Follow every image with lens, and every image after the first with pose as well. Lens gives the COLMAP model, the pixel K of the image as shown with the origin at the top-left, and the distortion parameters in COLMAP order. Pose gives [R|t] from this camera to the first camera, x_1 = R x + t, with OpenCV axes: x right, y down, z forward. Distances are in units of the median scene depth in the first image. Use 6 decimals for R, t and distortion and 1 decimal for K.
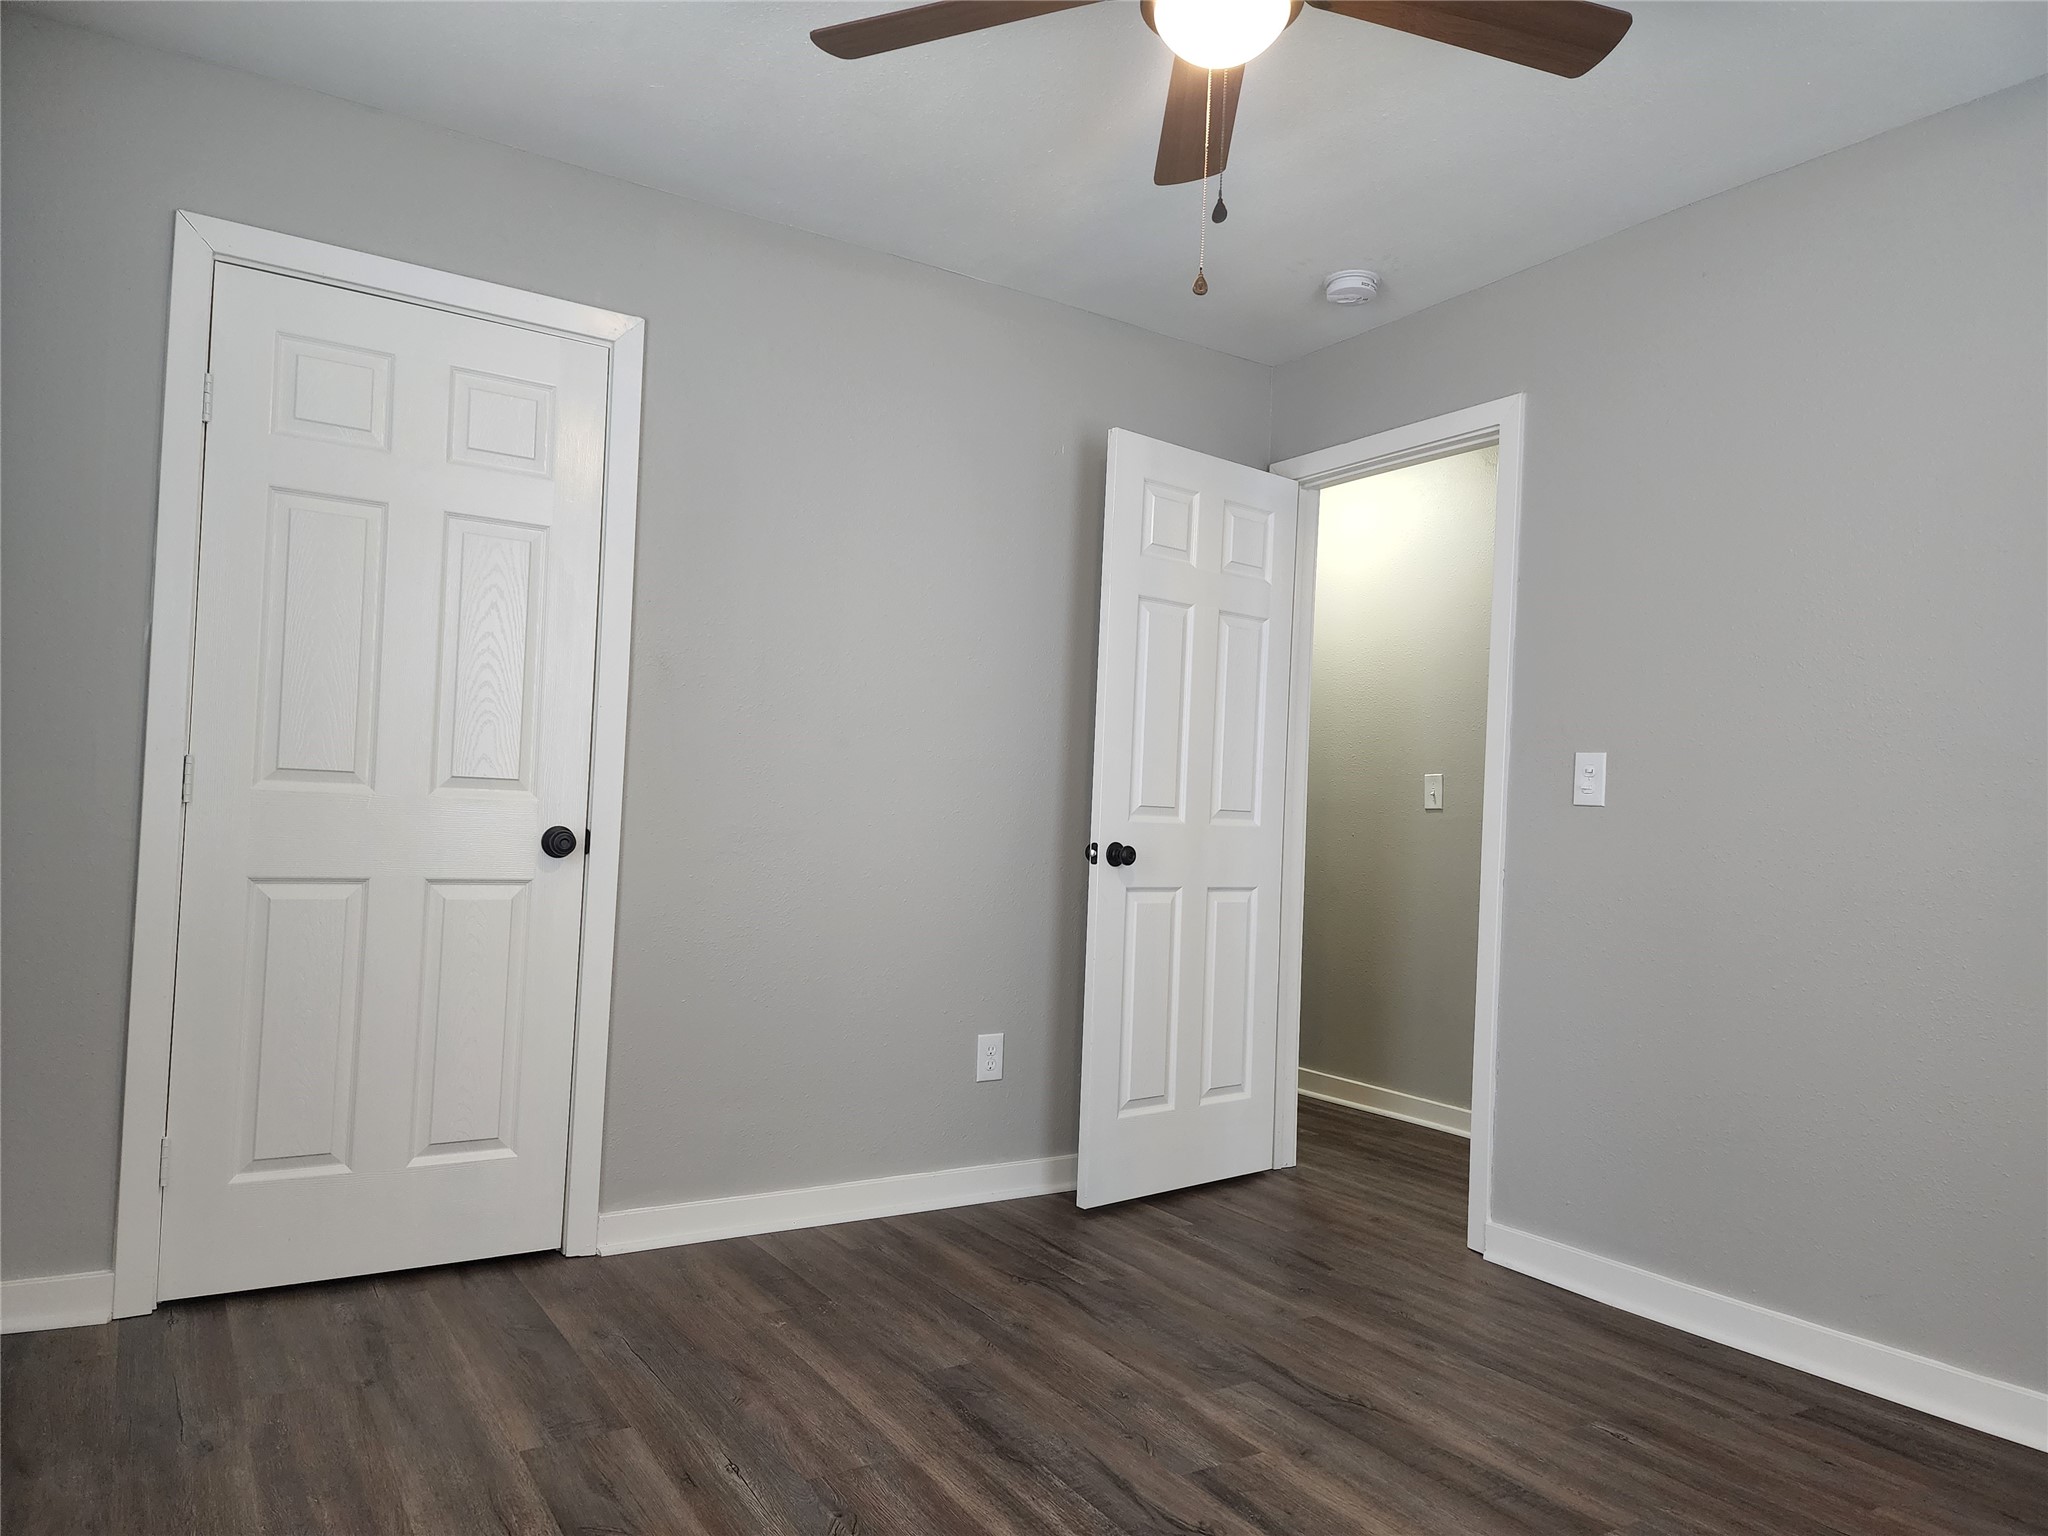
lens RADIAL K [[1372.2, 0, 1022.8], [0, 1372.2, 773.3], [0, 0, 1]] dist [0.073438, -0.068095]
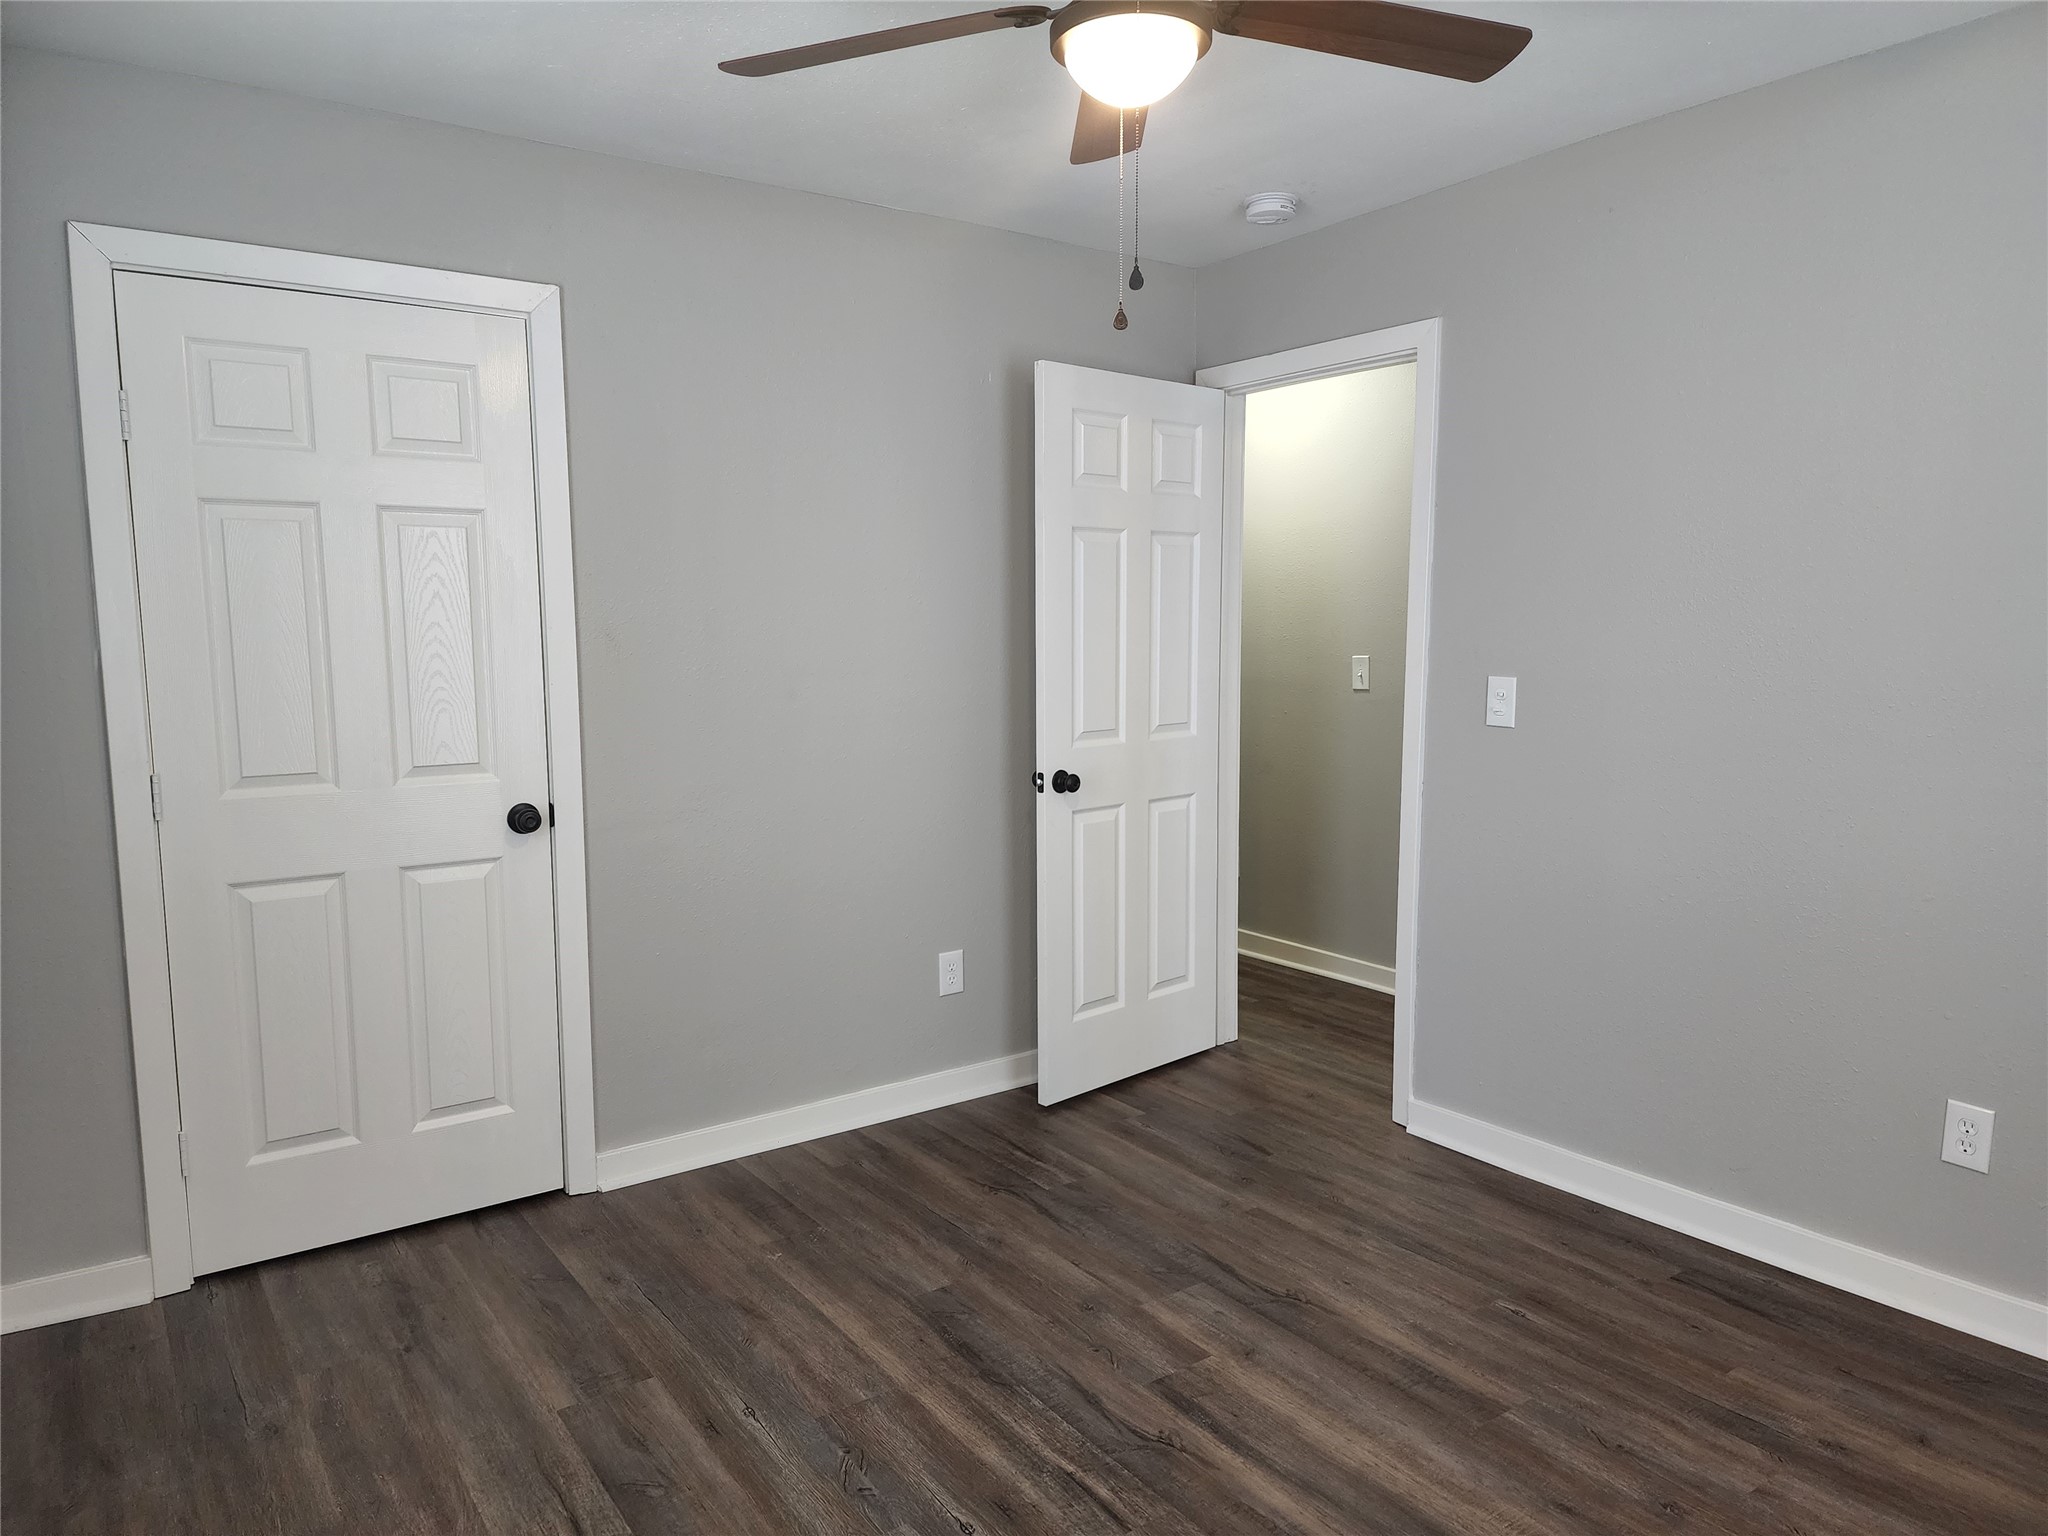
lens RADIAL K [[1372.2, 0, 1032.1], [0, 1372.2, 779.0], [0, 0, 1]] dist [0.073438, -0.068095]
pose [[0.997555, -0.053143, 0.045390, -0.001708], [0.046180, 0.988695, 0.142655, -0.114496], [-0.052458, -0.140210, 0.988731, -0.042760]]
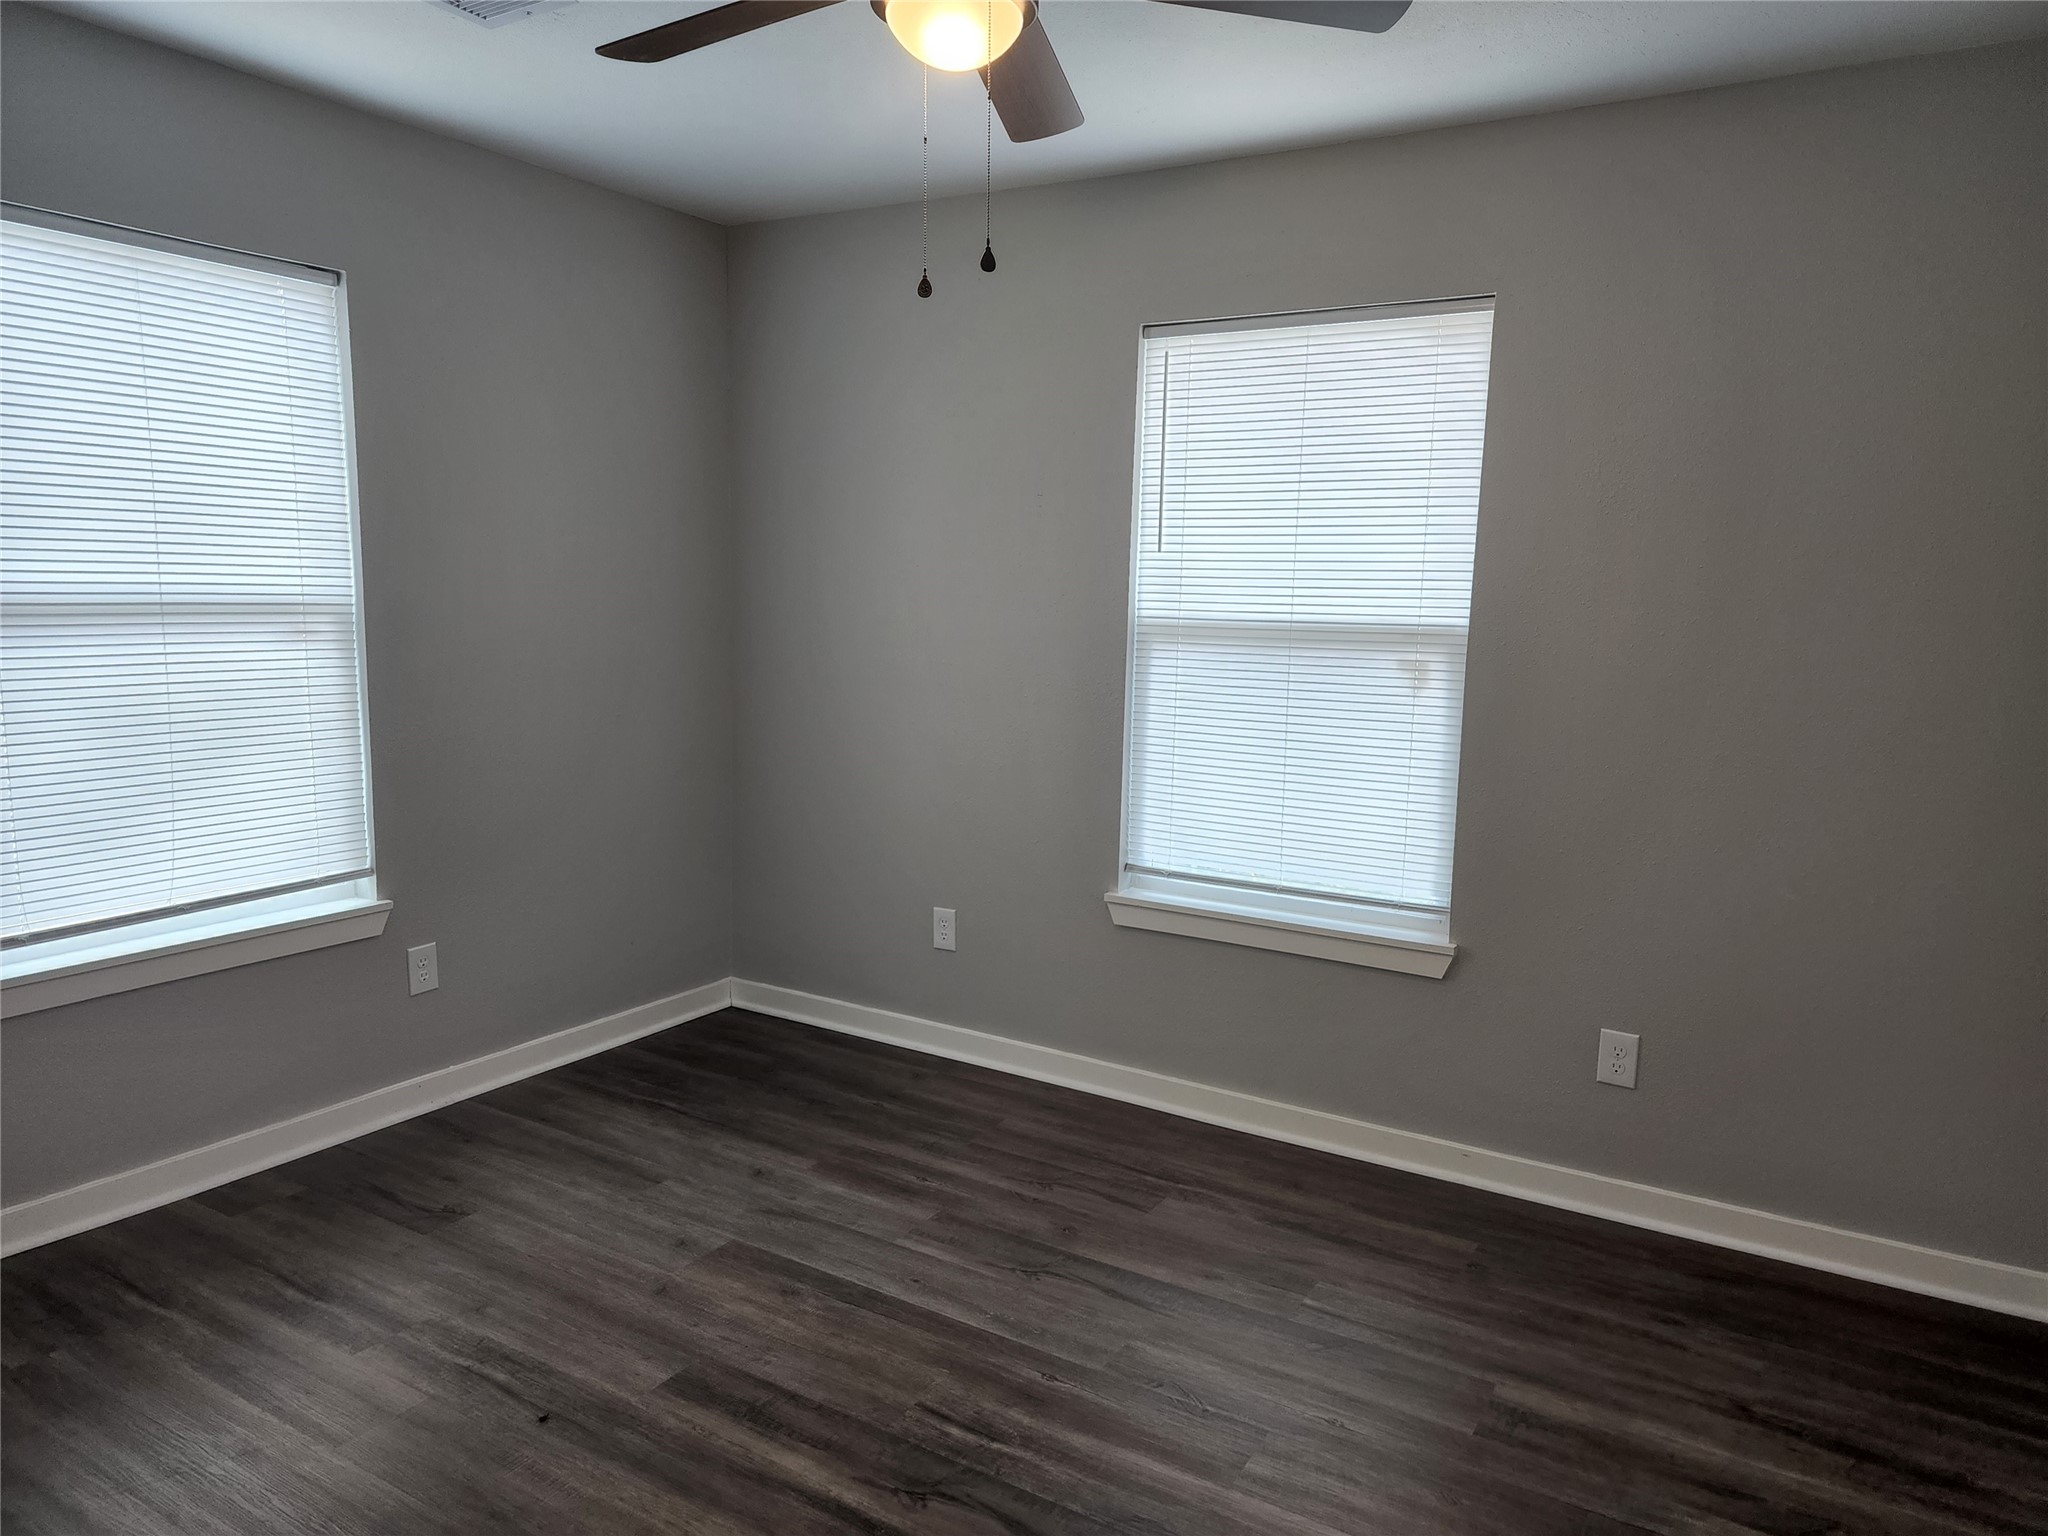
lens RADIAL K [[1372.2, 0, 1023.4], [0, 1372.2, 779.1], [0, 0, 1]] dist [0.073438, -0.068095]
pose [[-0.896326, 0.005953, -0.443355, 0.351232], [-0.044402, 0.993678, 0.103110, -0.077258], [0.441166, 0.112106, -0.890396, 1.279235]]
